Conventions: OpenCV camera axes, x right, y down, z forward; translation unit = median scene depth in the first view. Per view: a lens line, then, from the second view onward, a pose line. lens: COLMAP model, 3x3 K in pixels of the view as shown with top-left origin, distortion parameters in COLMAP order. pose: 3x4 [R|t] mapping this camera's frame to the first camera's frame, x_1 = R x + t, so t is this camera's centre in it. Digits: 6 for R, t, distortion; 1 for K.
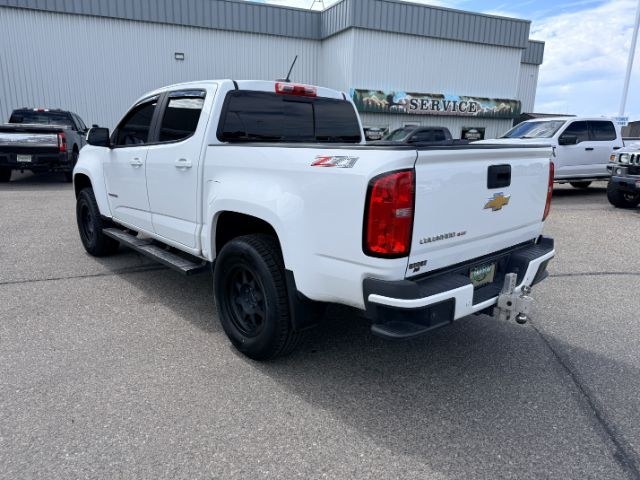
lens RADIAL K [[459.8, 0, 315.4], [0, 459.8, 243.4], [0, 0, 1]] dist [0.005566, -0.007451]
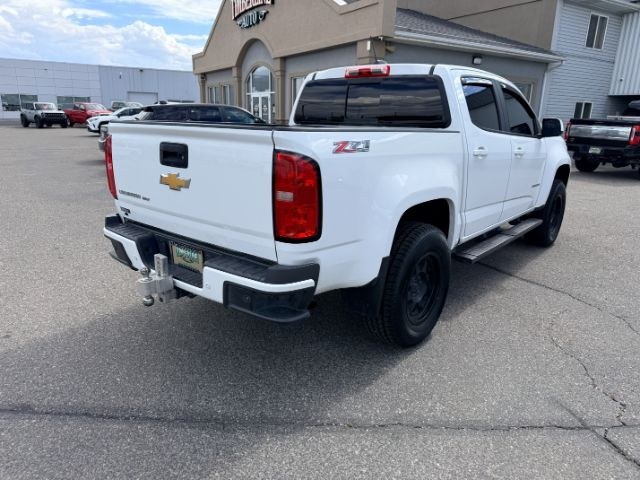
lens RADIAL K [[459.8, 0, 317.2], [0, 459.8, 242.6], [0, 0, 1]] dist [0.005566, -0.007451]
pose [[0.147555, 0.251821, -0.956459, 1.008544], [-0.247039, 0.945777, 0.210897, -0.178032], [0.957705, 0.205163, 0.201764, 0.806188]]
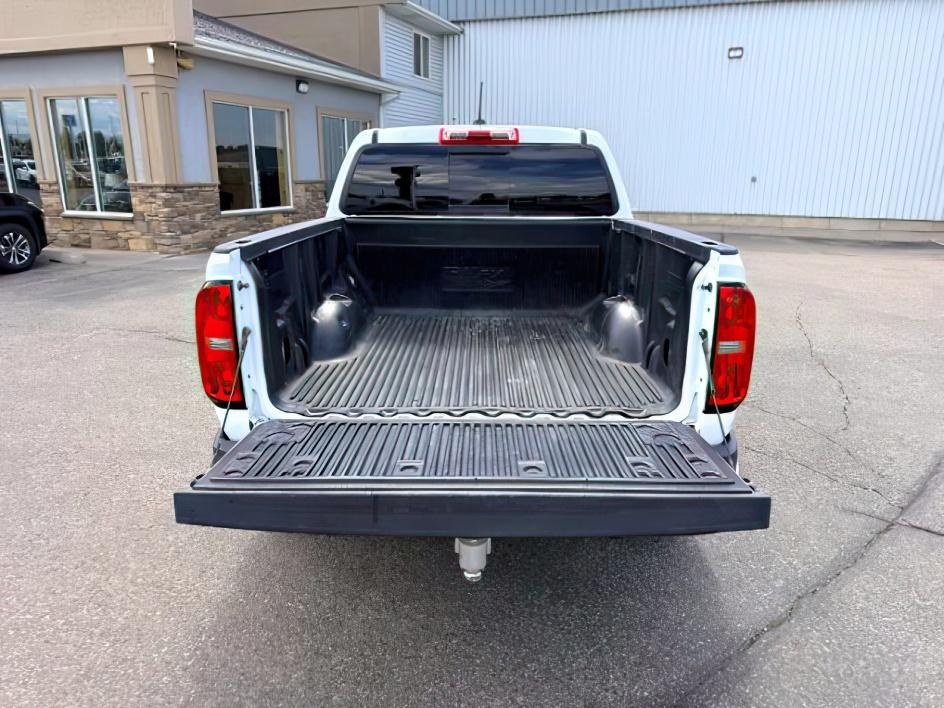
lens RADIAL K [[678.3, 0, 470.3], [0, 678.3, 359.2], [0, 0, 1]] dist [0.005566, -0.007451]
pose [[0.737914, 0.174962, -0.651822, 0.660702], [-0.148158, 0.984248, 0.096464, -0.116297], [0.658432, 0.025391, 0.752212, 0.282509]]
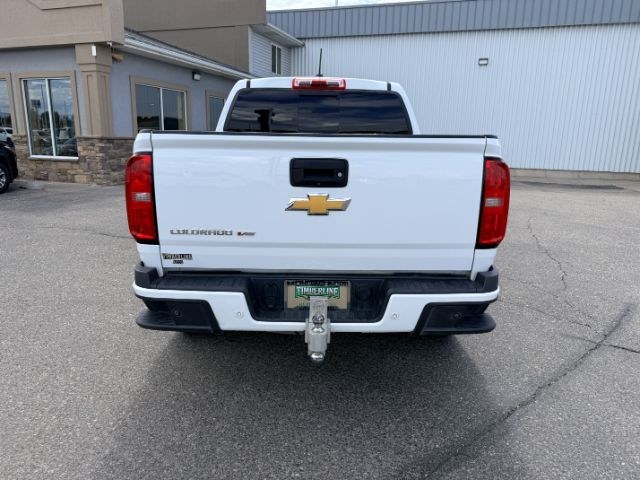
lens RADIAL K [[459.8, 0, 320.2], [0, 459.8, 244.6], [0, 0, 1]] dist [0.005566, -0.007451]
pose [[0.756098, 0.146047, -0.637955, 0.657105], [-0.156869, 0.986809, 0.039990, -0.039235], [0.635380, 0.069839, 0.769035, 0.286056]]
